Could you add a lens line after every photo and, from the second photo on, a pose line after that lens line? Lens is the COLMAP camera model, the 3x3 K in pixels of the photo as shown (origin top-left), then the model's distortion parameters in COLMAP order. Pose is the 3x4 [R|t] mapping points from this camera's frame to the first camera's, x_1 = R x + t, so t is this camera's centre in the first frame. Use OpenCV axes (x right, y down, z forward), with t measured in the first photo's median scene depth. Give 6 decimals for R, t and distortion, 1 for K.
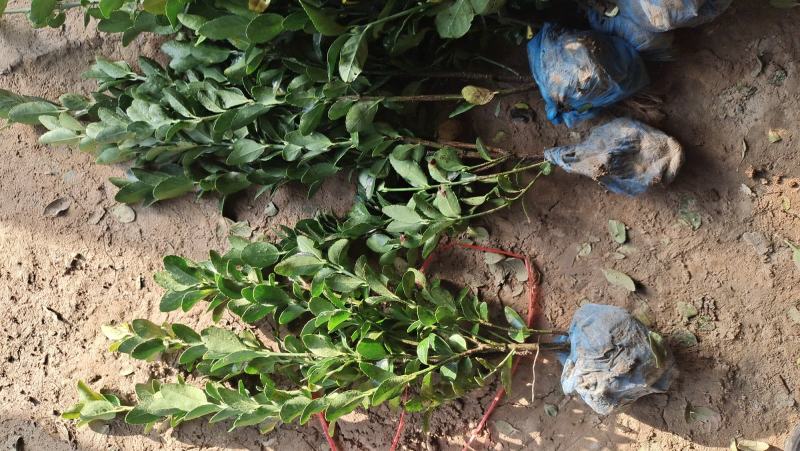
lens RADIAL K [[561.8, 0, 403.8], [0, 561.8, 230.3], [0, 0, 1]] dist [0.039890, -0.048853]
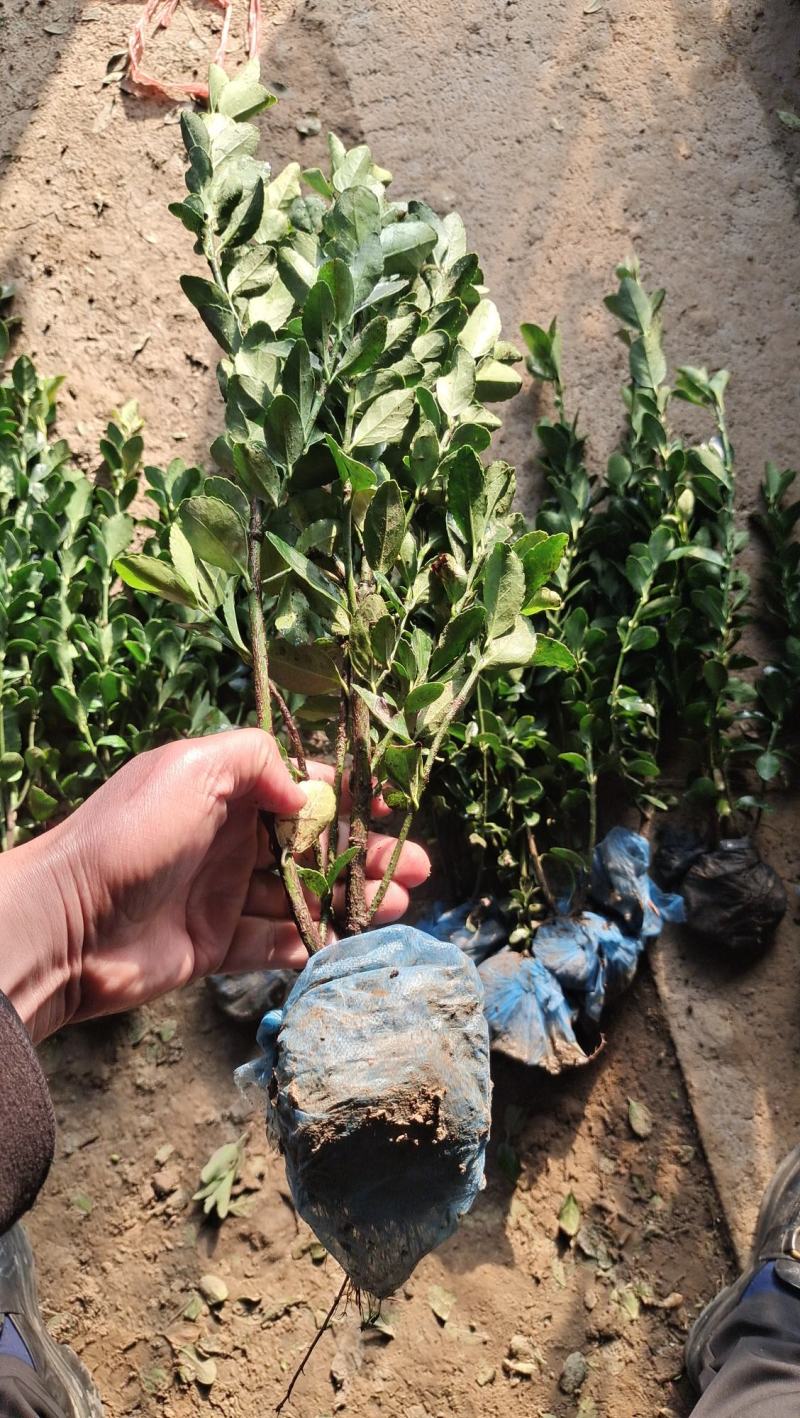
lens RADIAL K [[1045.3, 0, 393.0], [0, 1045.3, 708.1], [0, 0, 1]] dist [0.046609, -0.073630]
pose [[0.059796, 0.994919, -0.080994, 0.139948], [-0.998050, 0.061042, 0.013004, -0.271249], [0.017882, 0.080058, 0.996630, -0.710692]]
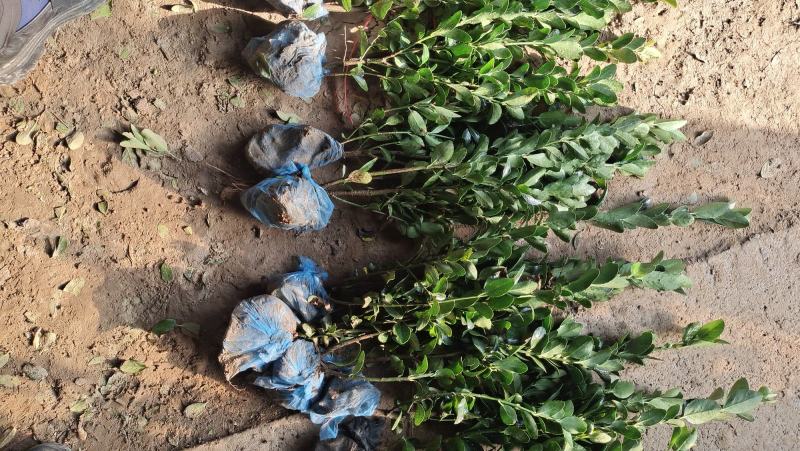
lens RADIAL K [[585.6, 0, 400.0], [0, 585.6, 225.5], [0, 0, 1]] dist [0.054564, -0.073351]
pose [[-0.995422, 0.095145, 0.009109, 0.116492], [-0.095155, -0.995462, -0.000604, -0.196678], [0.009010, -0.001468, 0.999958, -0.440716]]
